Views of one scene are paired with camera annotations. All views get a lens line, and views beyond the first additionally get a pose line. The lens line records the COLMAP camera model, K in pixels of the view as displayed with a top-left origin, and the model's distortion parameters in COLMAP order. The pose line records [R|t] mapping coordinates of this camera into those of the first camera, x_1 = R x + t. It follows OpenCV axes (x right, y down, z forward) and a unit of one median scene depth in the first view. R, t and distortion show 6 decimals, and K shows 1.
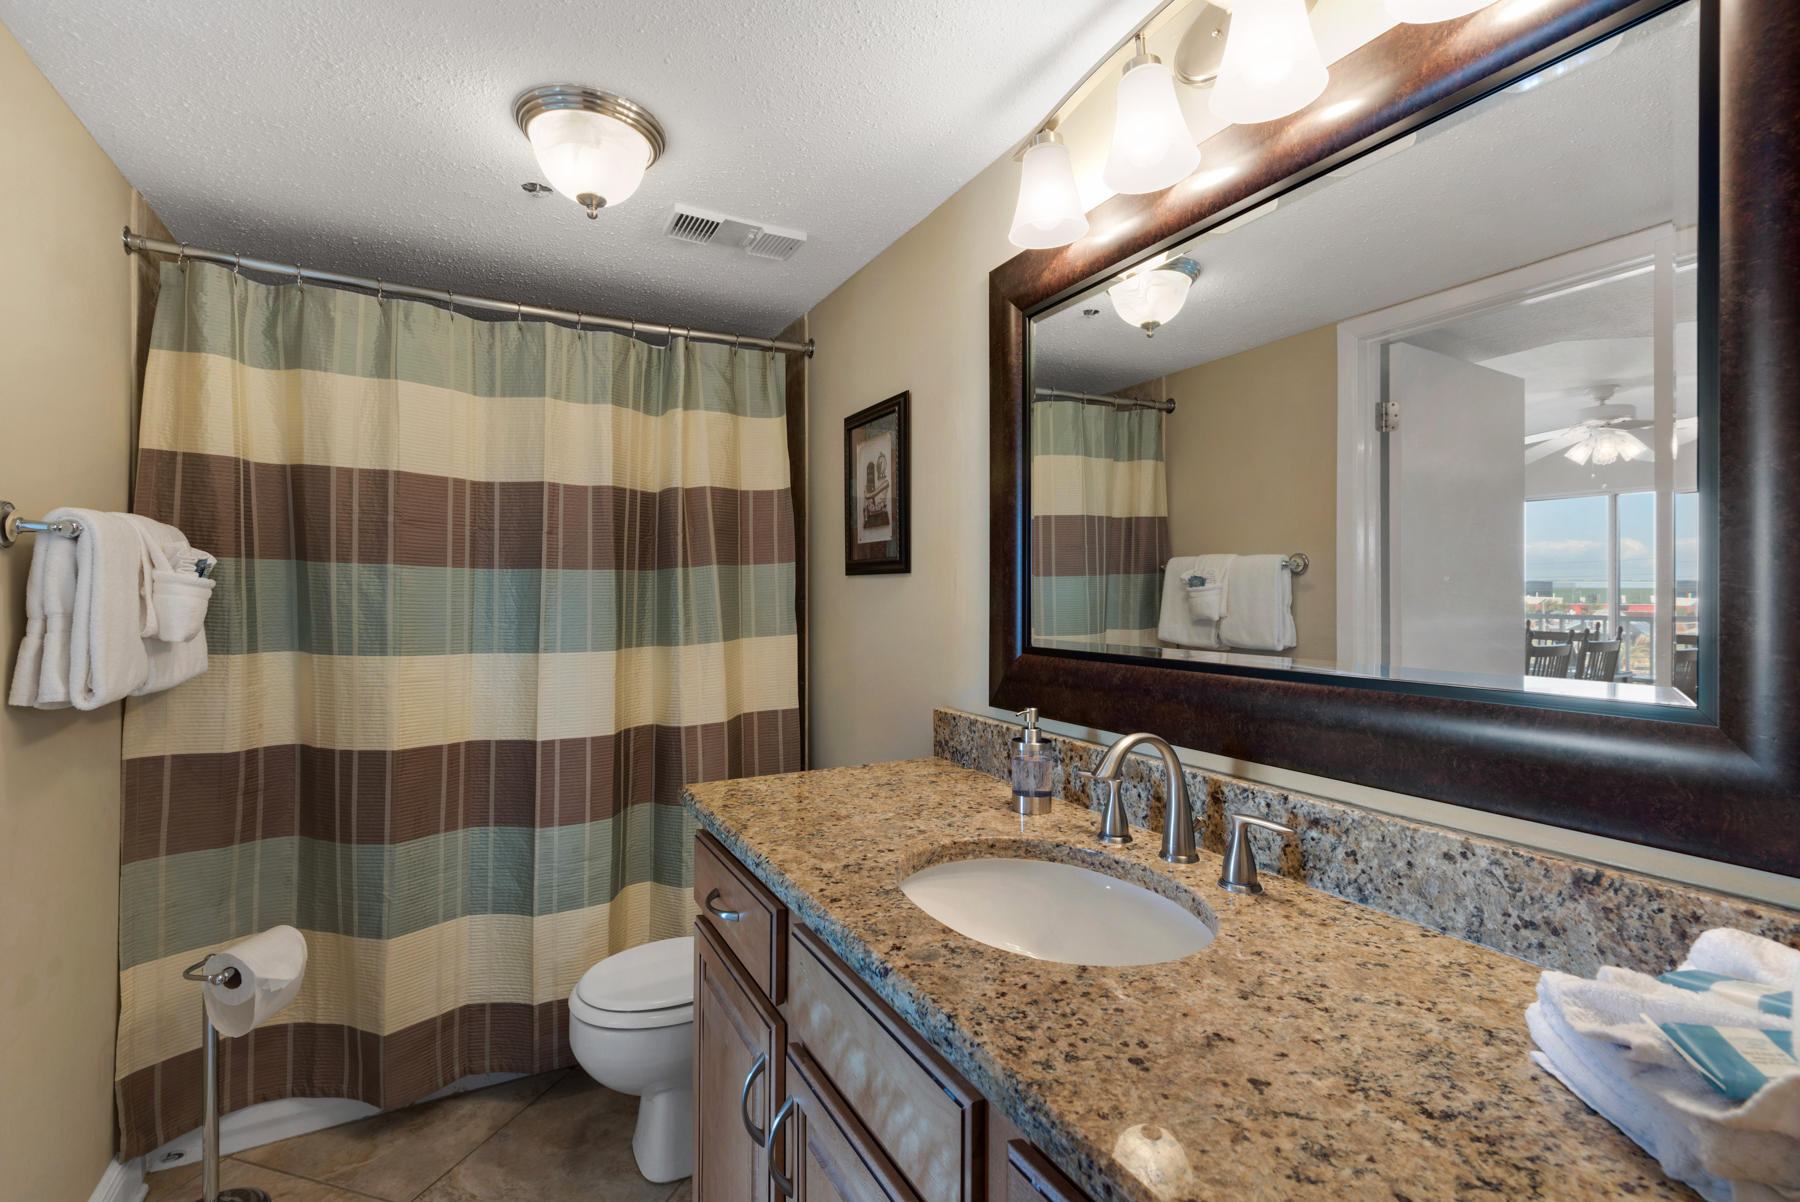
lens RADIAL K [[813.7, 0, 908.6], [0, 813.7, 598.7], [0, 0, 1]] dist [0.017084, -0.011287]
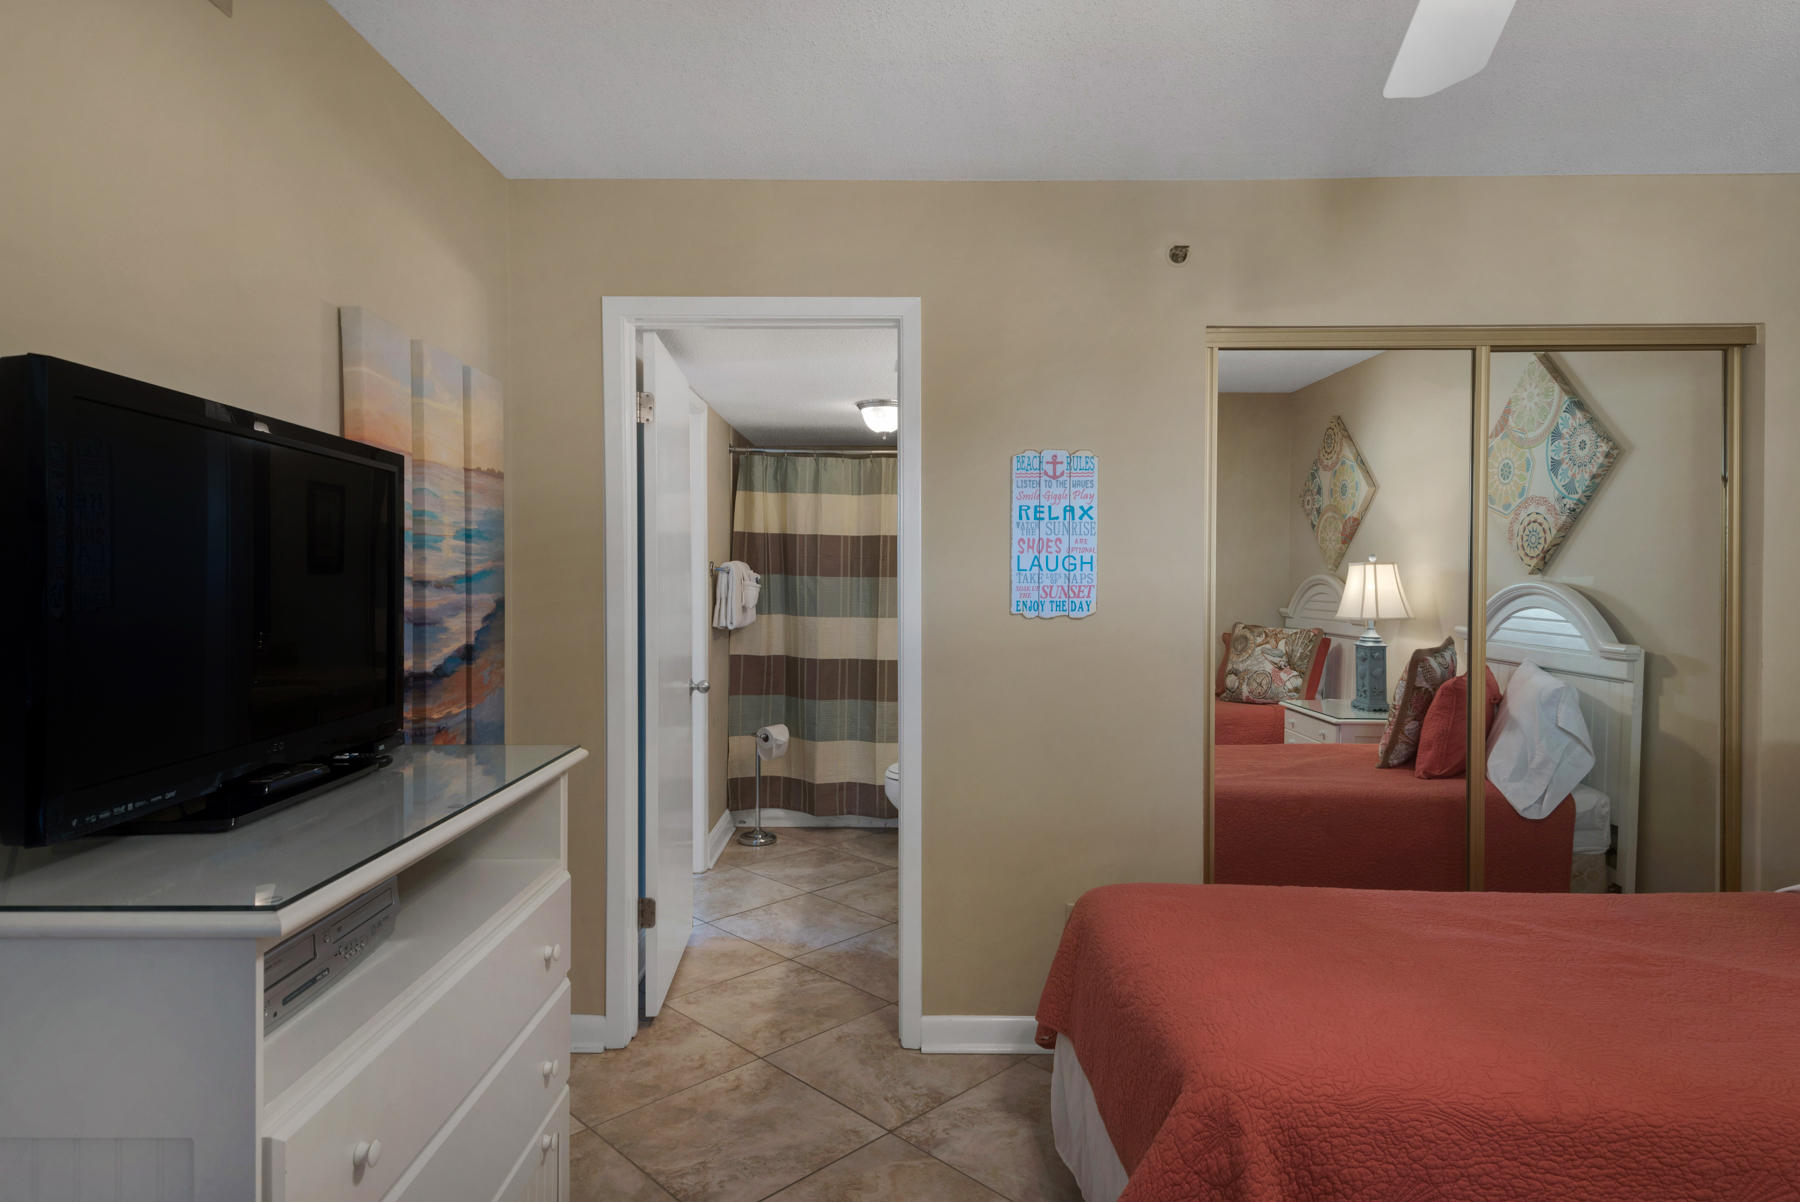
lens RADIAL K [[1001.8, 0, 894.5], [0, 1001.8, 588.6], [0, 0, 1]] dist [0.036018, -0.001284]
pose [[0.874981, 0.004478, -0.484137, 0.895662], [-0.001068, 0.999973, 0.007319, -0.028858], [0.484156, -0.005887, 0.874962, -1.328503]]
